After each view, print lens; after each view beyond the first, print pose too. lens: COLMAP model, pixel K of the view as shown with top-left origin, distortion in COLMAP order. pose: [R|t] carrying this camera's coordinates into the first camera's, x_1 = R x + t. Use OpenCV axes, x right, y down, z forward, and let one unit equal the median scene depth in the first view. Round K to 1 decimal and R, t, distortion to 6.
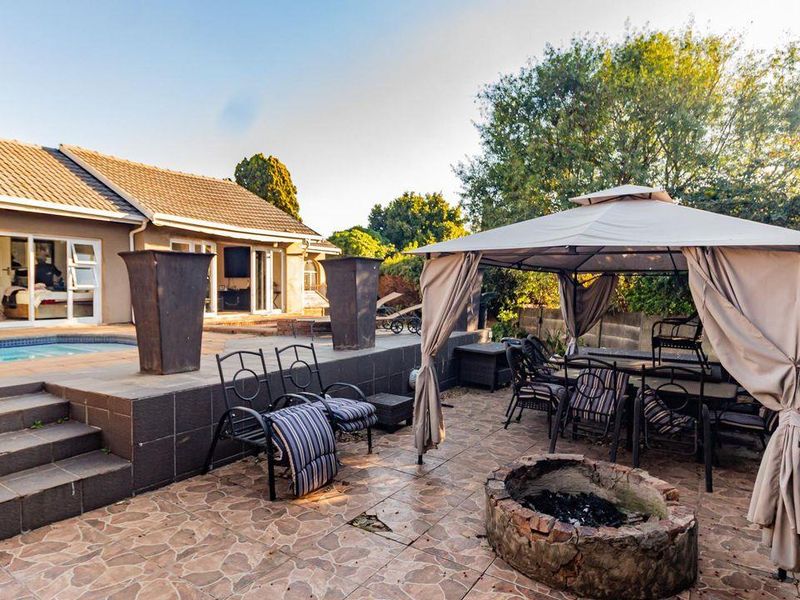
lens RADIAL K [[505.3, 0, 396.8], [0, 505.3, 295.6], [0, 0, 1]] dist [-0.001467, -0.000114]
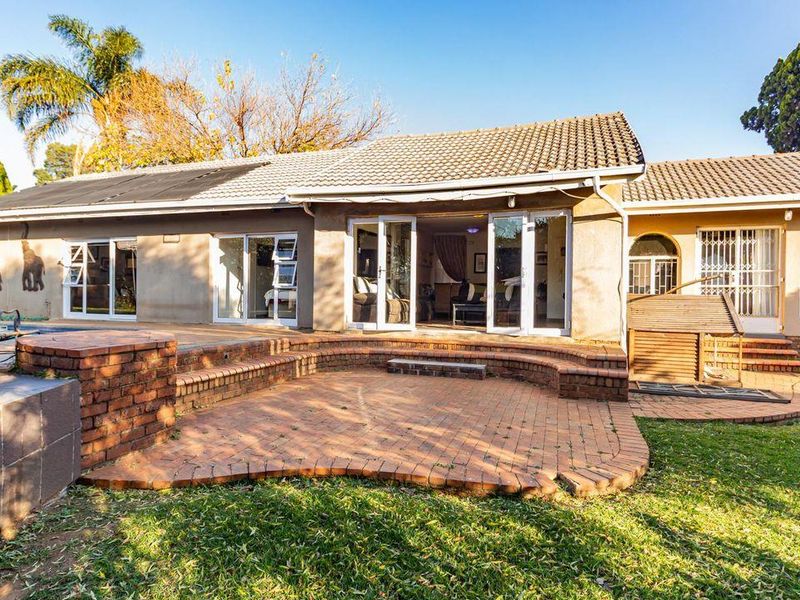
lens RADIAL K [[505.3, 0, 396.8], [0, 505.3, 295.6], [0, 0, 1]] dist [-0.001467, -0.000114]
pose [[0.167375, 0.008892, -0.985853, 0.252602], [-0.022624, 0.999731, 0.005176, -0.005992], [0.985634, 0.021438, 0.167531, 0.787890]]
